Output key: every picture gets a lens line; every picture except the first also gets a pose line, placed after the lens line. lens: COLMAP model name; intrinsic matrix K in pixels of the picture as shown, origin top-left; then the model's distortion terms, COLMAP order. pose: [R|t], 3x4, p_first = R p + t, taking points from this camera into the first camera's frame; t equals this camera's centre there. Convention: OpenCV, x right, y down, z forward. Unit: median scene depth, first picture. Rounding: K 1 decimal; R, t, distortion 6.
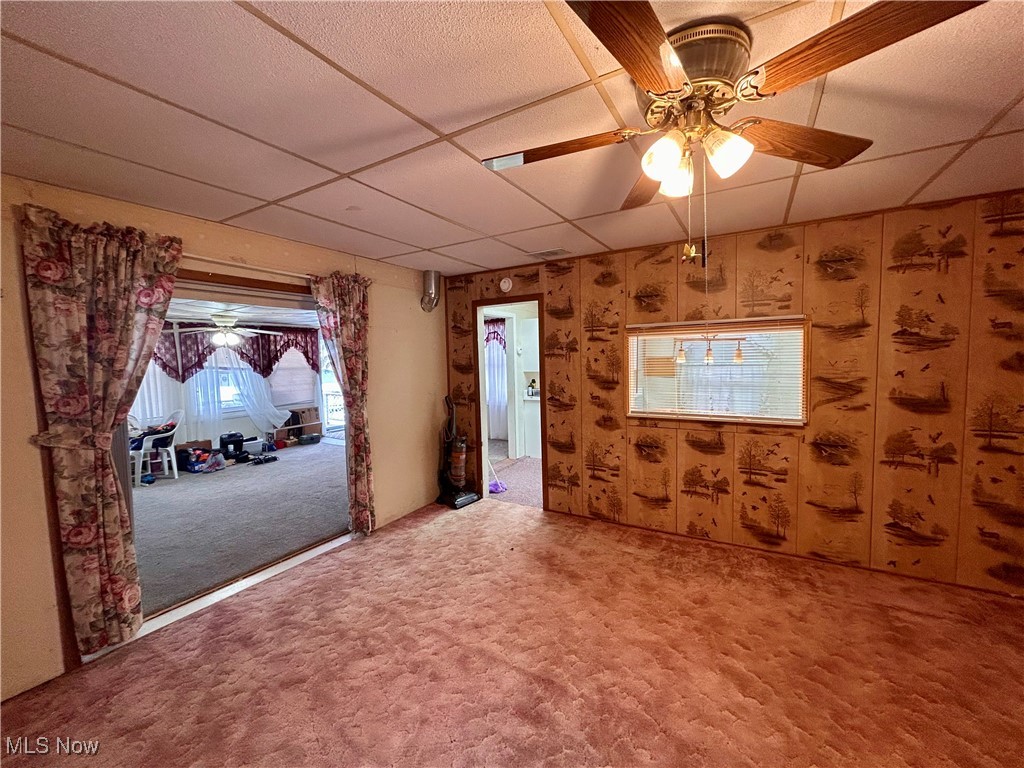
lens RADIAL K [[410.5, 0, 512.7], [0, 410.5, 385.0], [0, 0, 1]] dist [-0.001456, 0.000895]
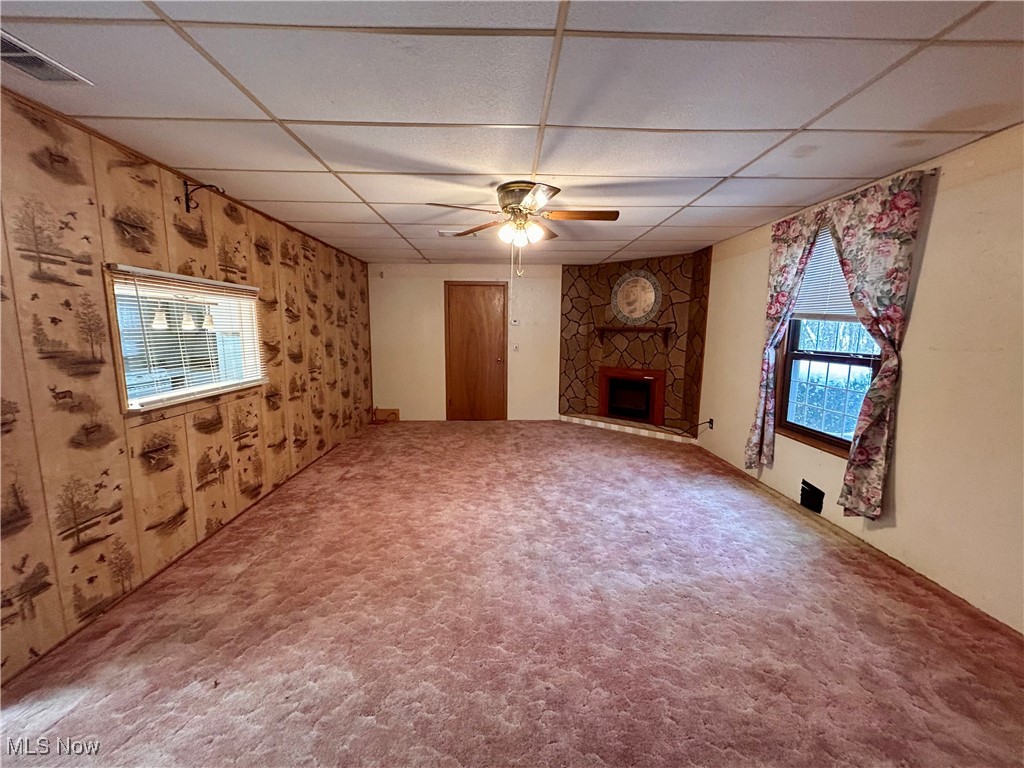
lens RADIAL K [[410.5, 0, 509.5], [0, 410.5, 386.0], [0, 0, 1]] dist [-0.001456, 0.000895]
pose [[-0.526072, -0.096022, 0.845002, -0.552303], [0.068368, 0.985614, 0.154564, -0.022538], [-0.847687, 0.139083, -0.511939, 0.835057]]
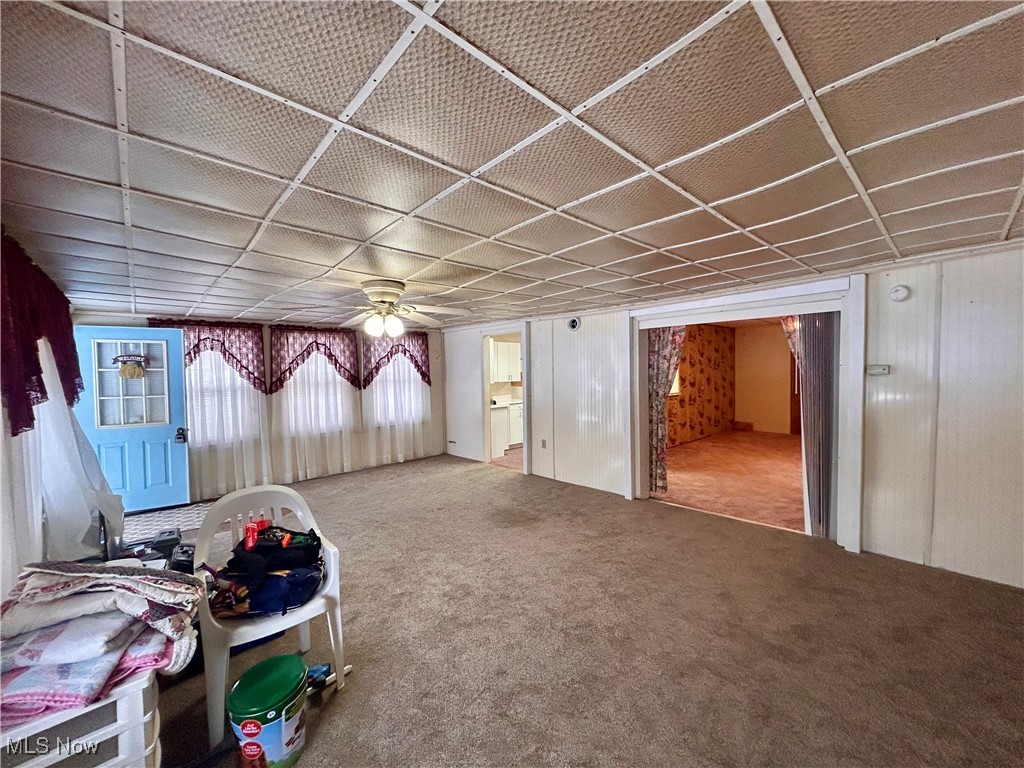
lens RADIAL K [[410.5, 0, 516.6], [0, 410.5, 381.0], [0, 0, 1]] dist [-0.001456, 0.000895]
pose [[0.281215, -0.006816, 0.959620, -1.797913], [0.079268, 0.996722, -0.016150, -0.026201], [-0.956365, 0.080609, 0.280834, 1.043680]]
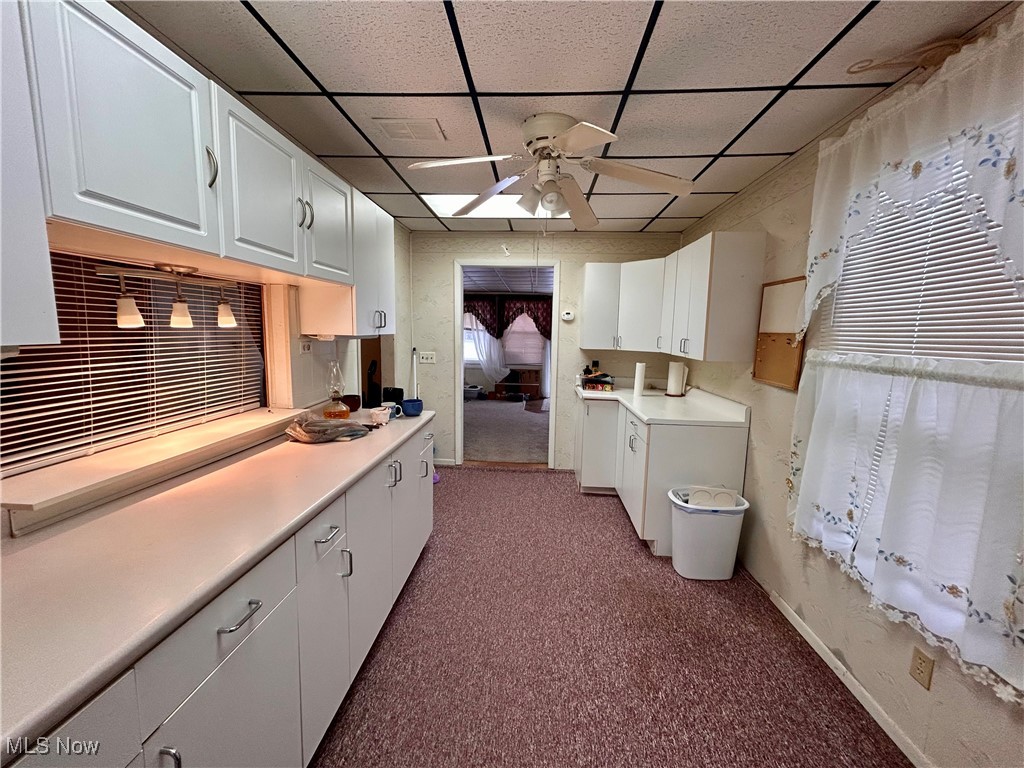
lens RADIAL K [[410.5, 0, 510.6], [0, 410.5, 382.2], [0, 0, 1]] dist [-0.001456, 0.000895]
pose [[0.447195, 0.146621, -0.882337, 1.004188], [-0.093085, 0.988745, 0.117125, -0.077367], [0.889580, 0.029754, 0.455810, 1.056869]]
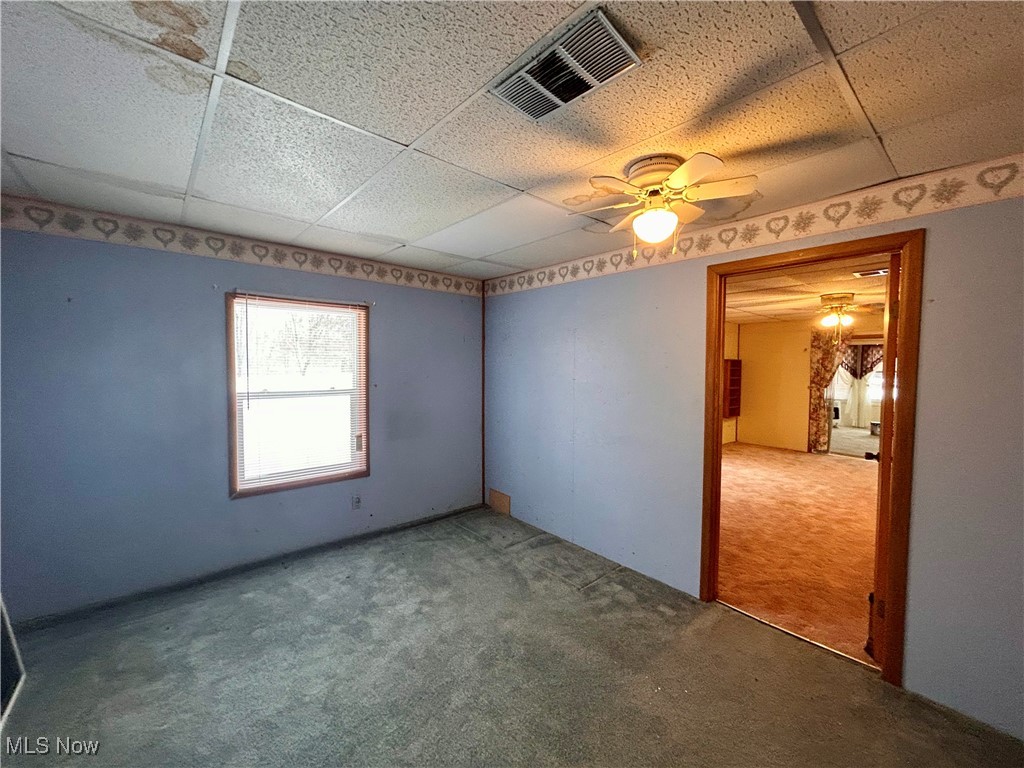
lens RADIAL K [[410.5, 0, 510.5], [0, 410.5, 381.7], [0, 0, 1]] dist [-0.001456, 0.000895]
pose [[-0.320877, 0.060285, -0.945200, 1.843601], [-0.072555, 0.993475, 0.087995, -0.028923], [0.944338, 0.096815, -0.314409, -0.236166]]
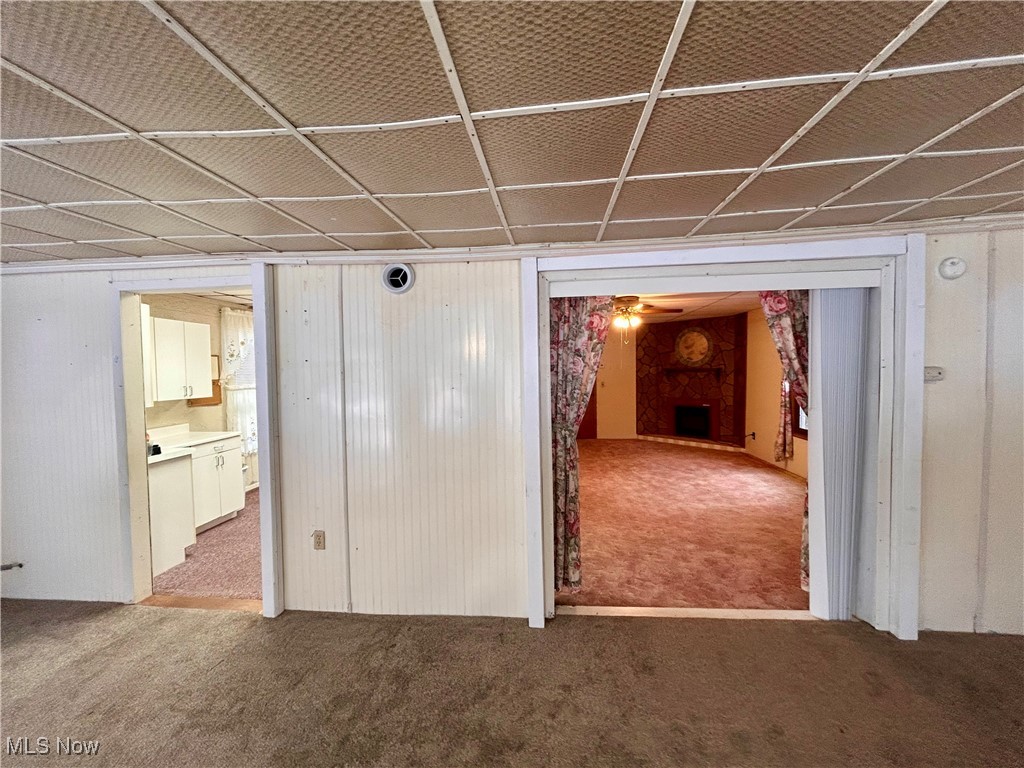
lens RADIAL K [[410.5, 0, 512.9], [0, 410.5, 385.2], [0, 0, 1]] dist [-0.001456, 0.000895]
pose [[-0.421589, -0.005703, 0.906769, -1.027254], [0.091028, 0.994663, 0.048578, -0.073814], [-0.902207, 0.103022, -0.418820, 1.381730]]
